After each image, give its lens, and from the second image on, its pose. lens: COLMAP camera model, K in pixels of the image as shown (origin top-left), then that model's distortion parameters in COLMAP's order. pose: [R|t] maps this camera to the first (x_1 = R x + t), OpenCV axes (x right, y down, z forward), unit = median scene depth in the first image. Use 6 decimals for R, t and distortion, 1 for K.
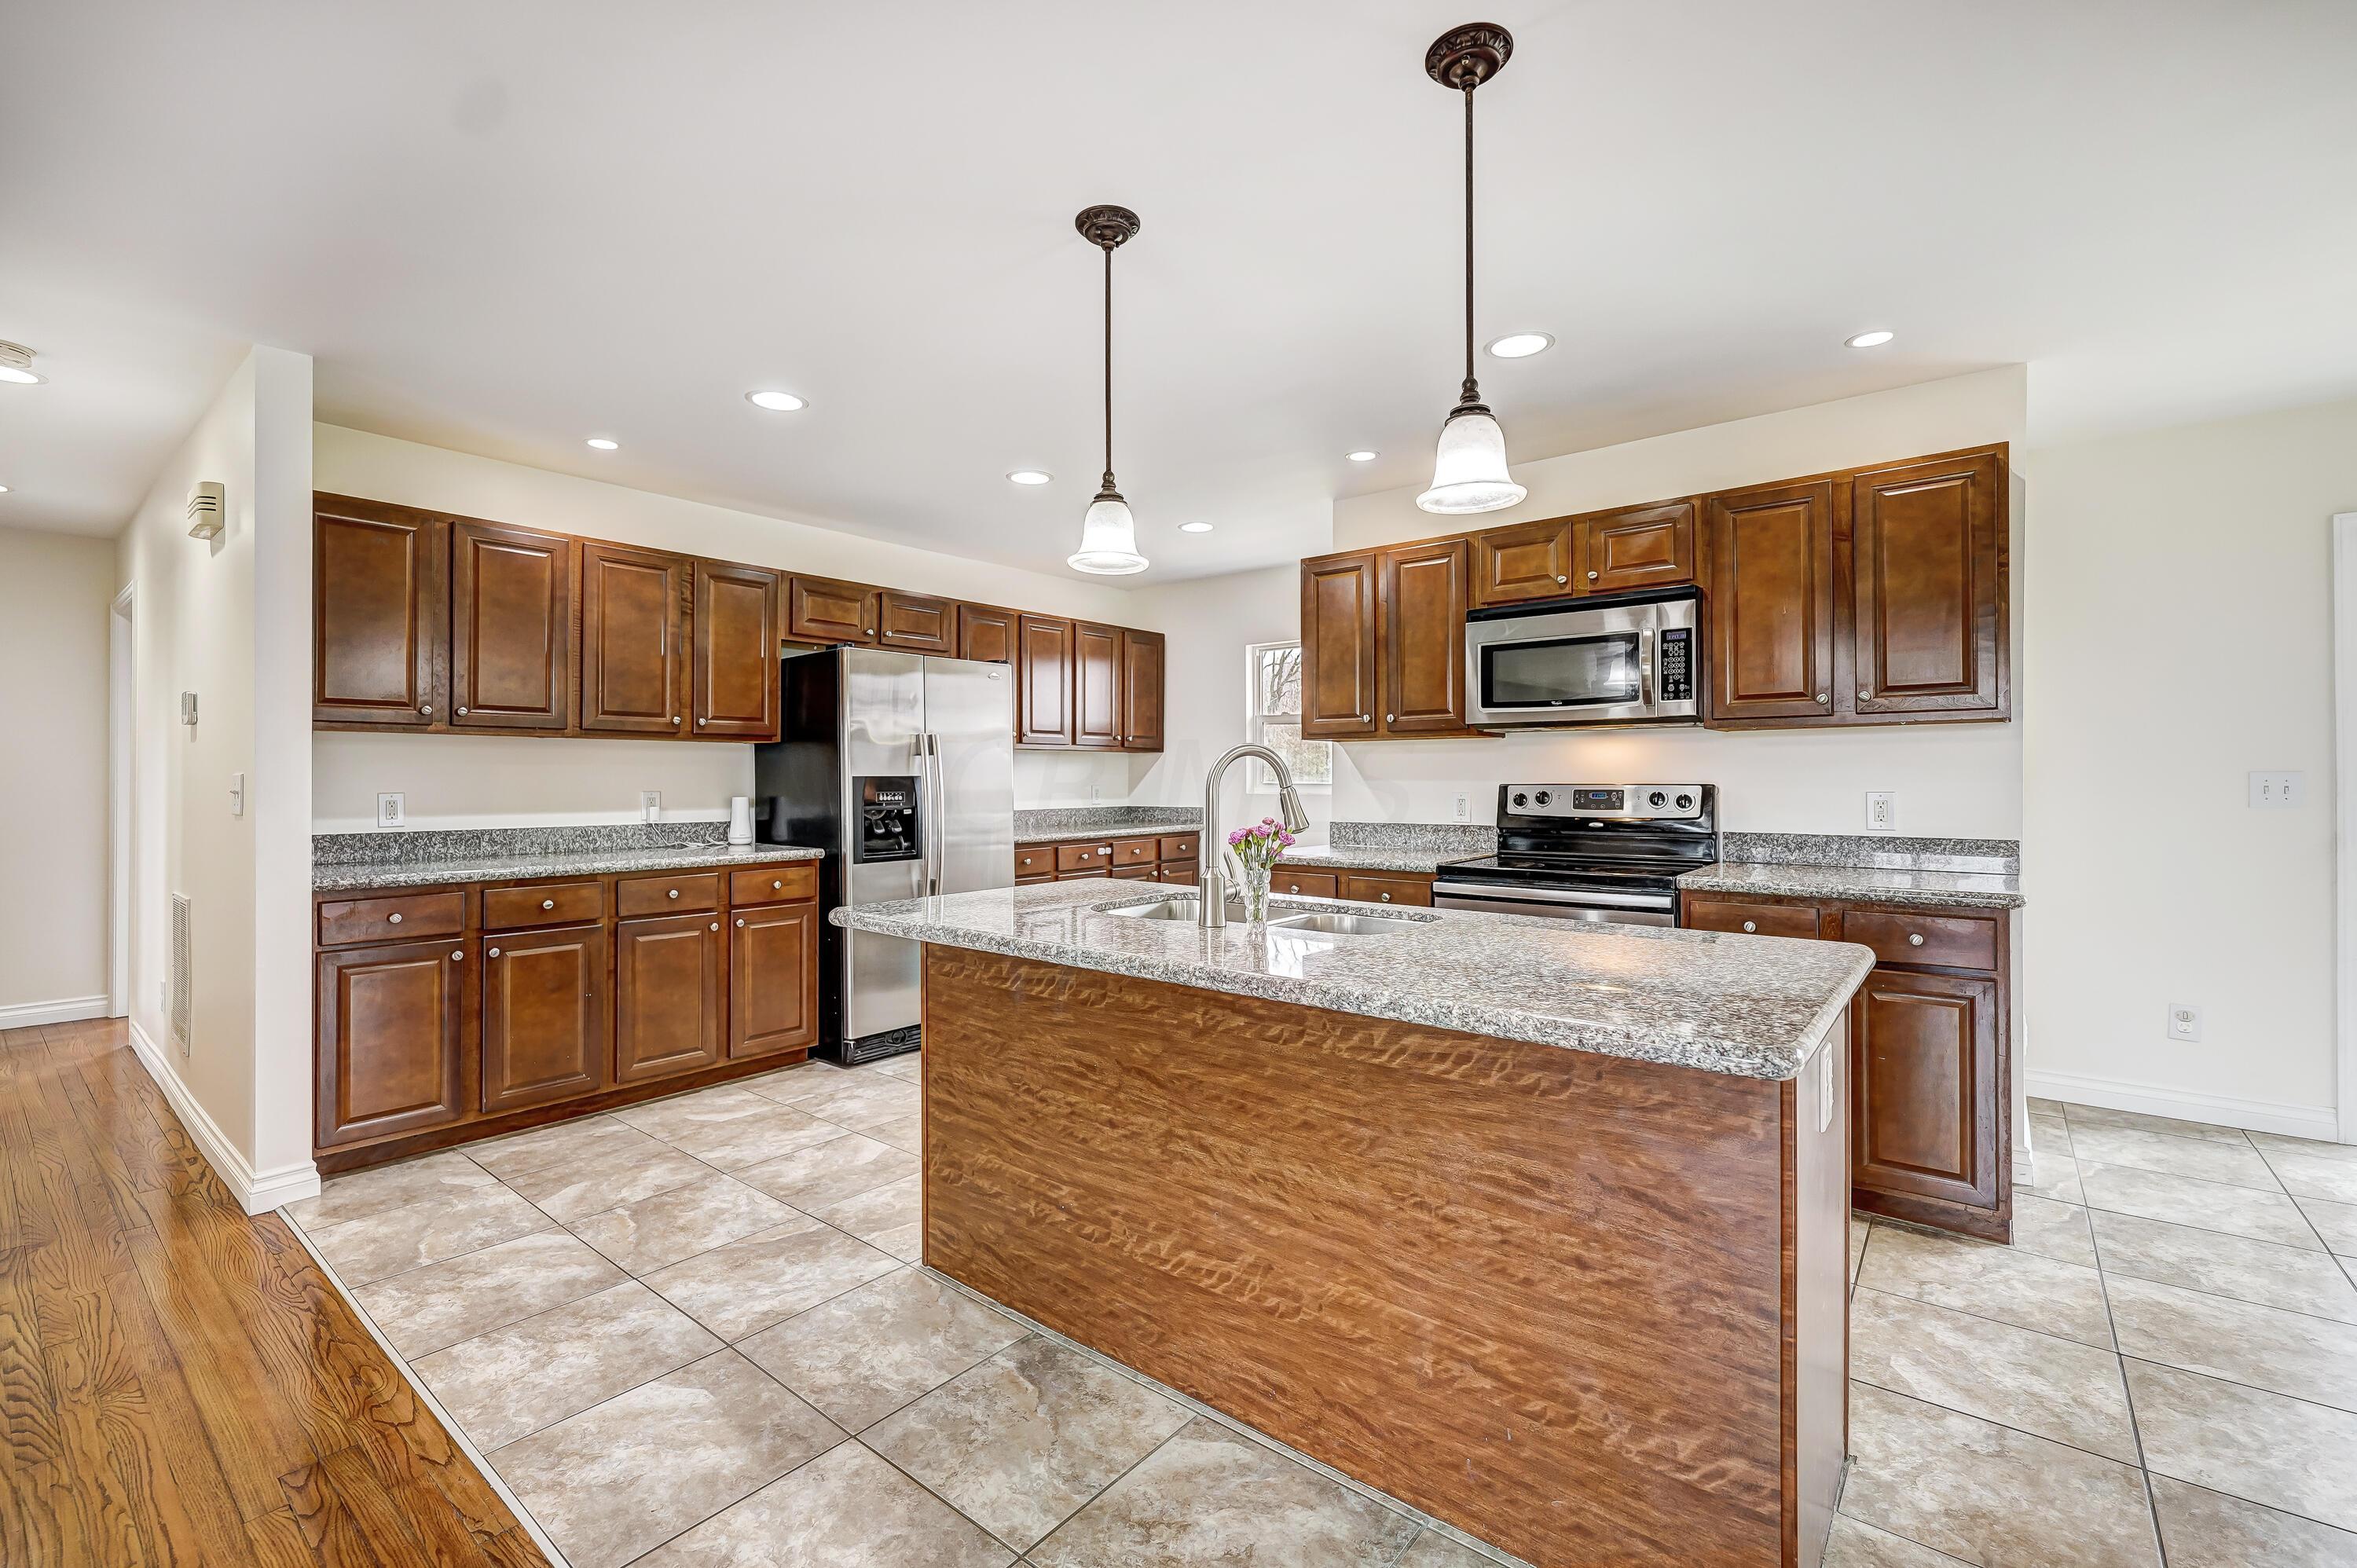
lens RADIAL K [[1009.3, 0, 1177.6], [0, 1009.3, 776.0], [0, 0, 1]] dist [-0.003160, -0.000393]
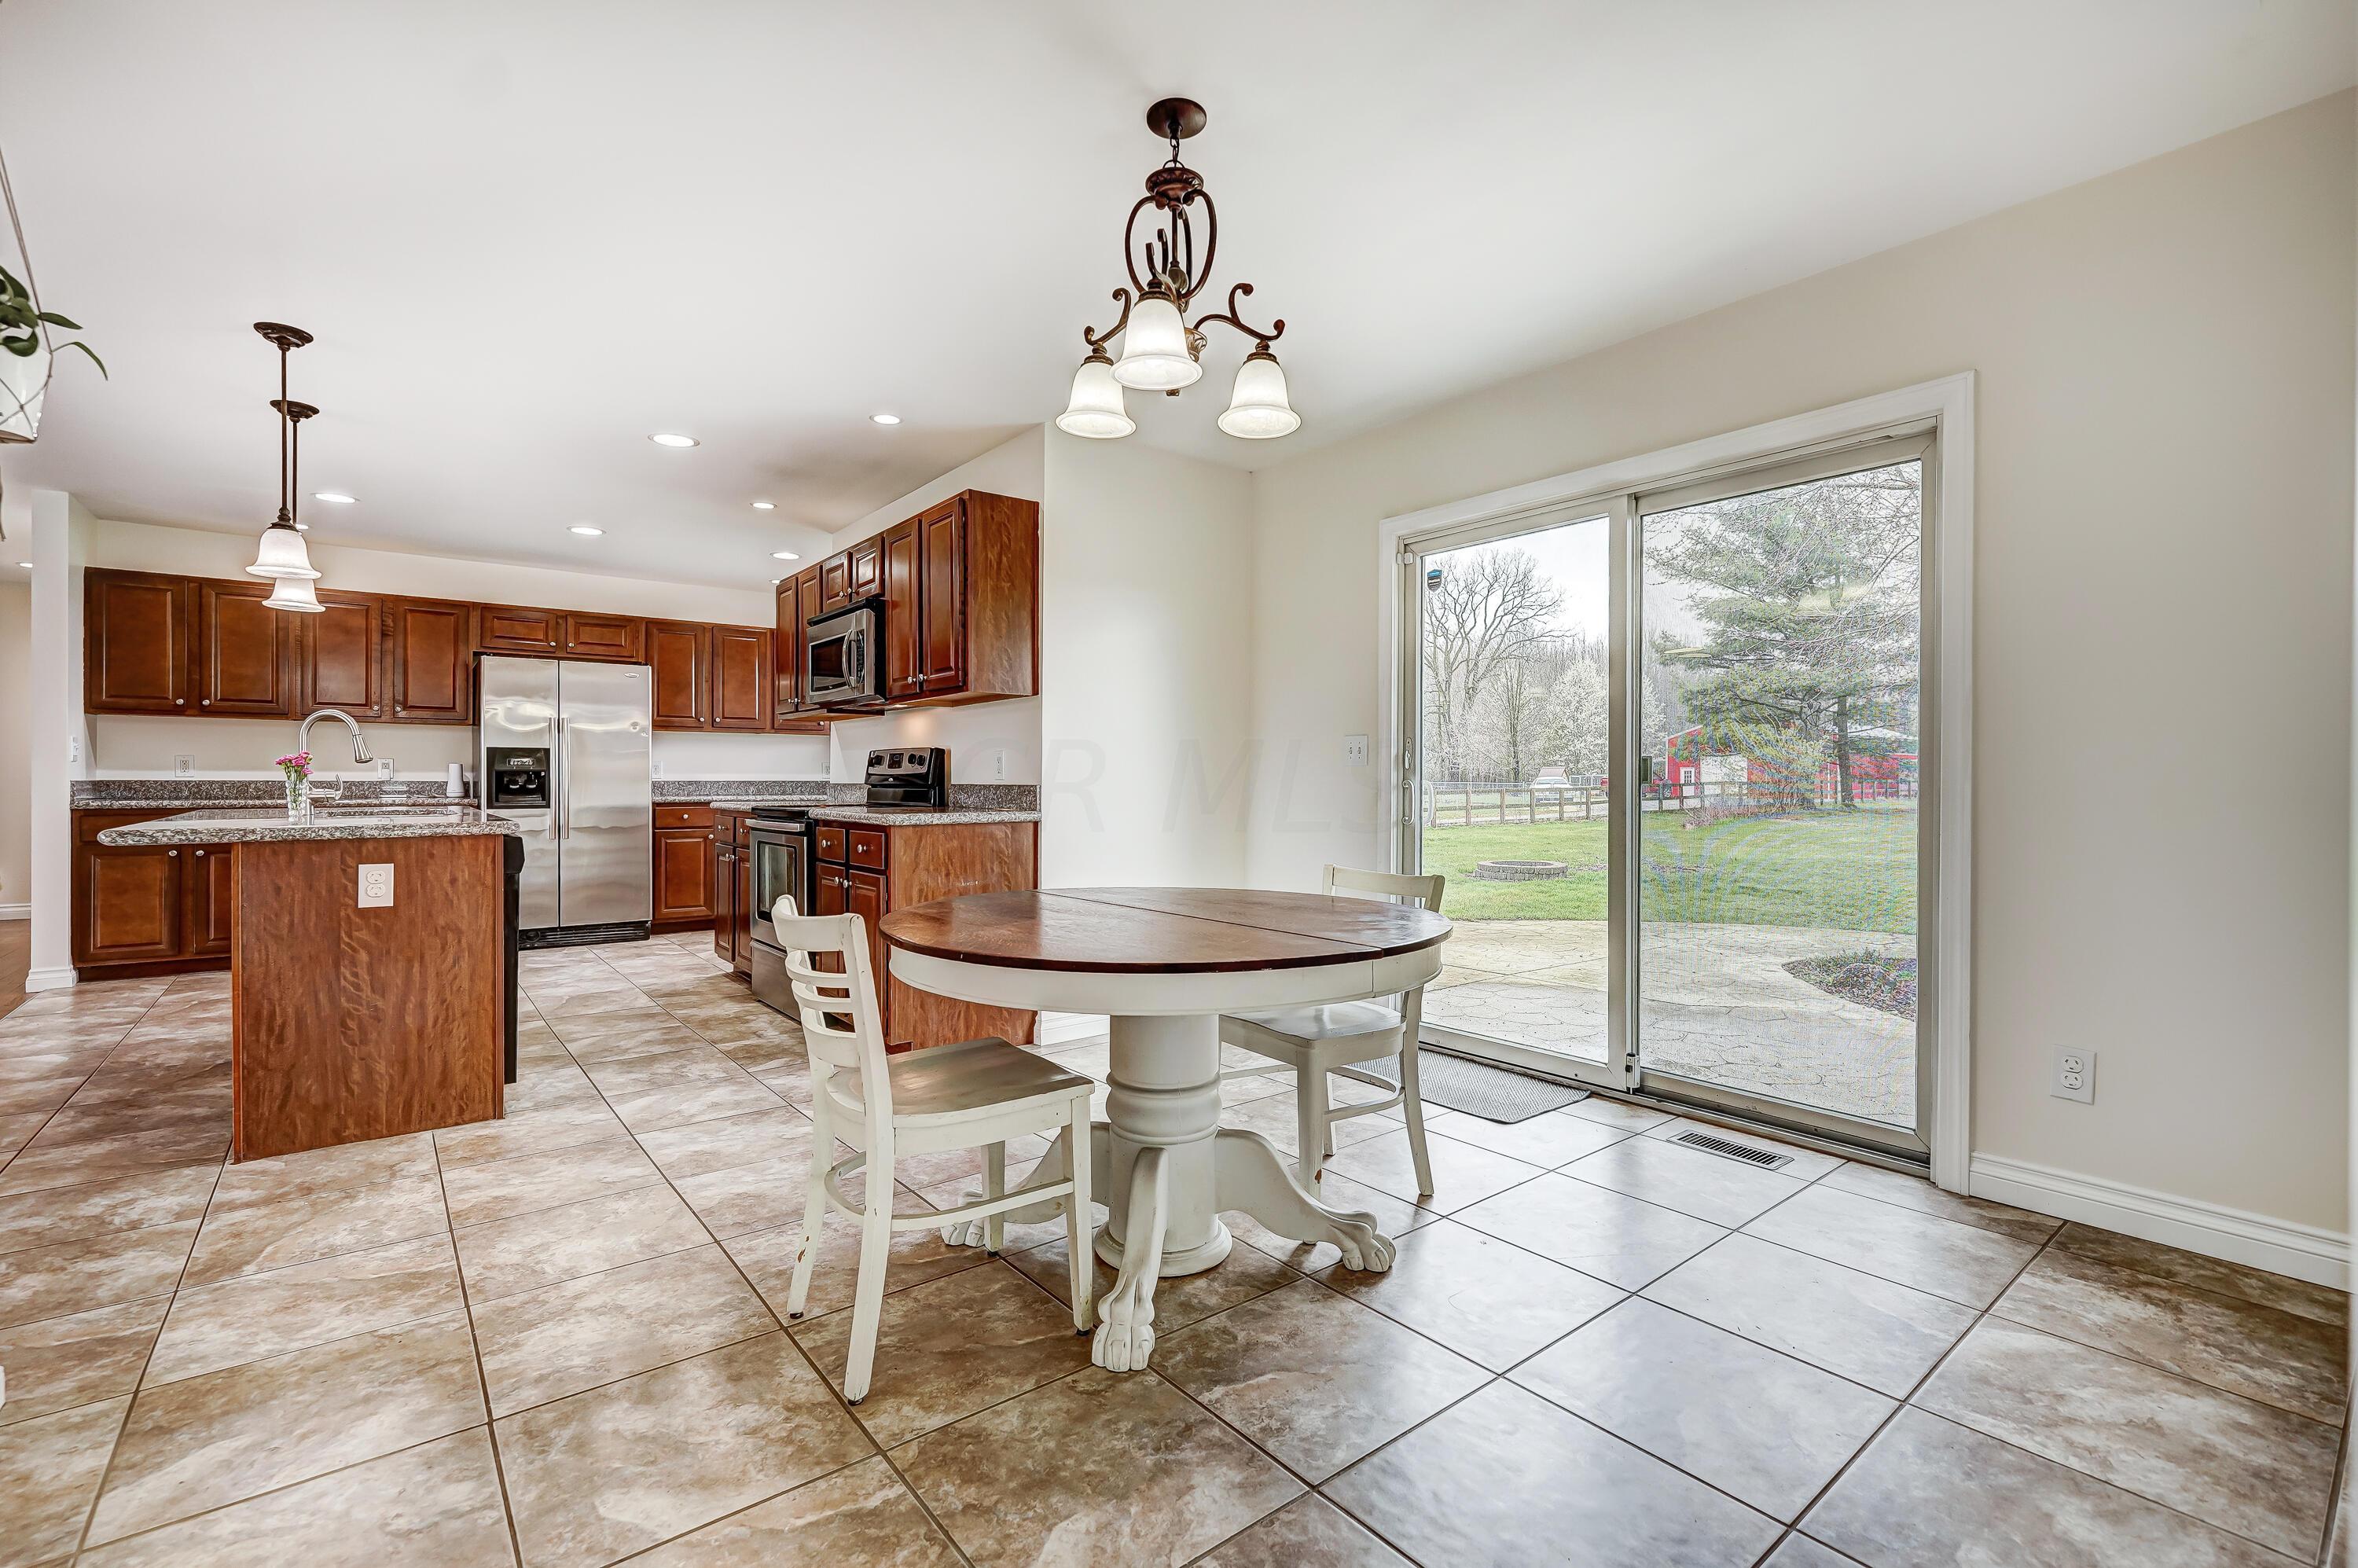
lens RADIAL K [[1039.8, 0, 1179.0], [0, 1039.8, 784.0], [0, 0, 1]] dist [-0.001263, -0.000136]
pose [[0.975515, 0.006178, -0.219847, 1.123782], [-0.005093, 0.999972, 0.005503, 0.045385], [0.219875, -0.004248, 0.975519, -0.247535]]
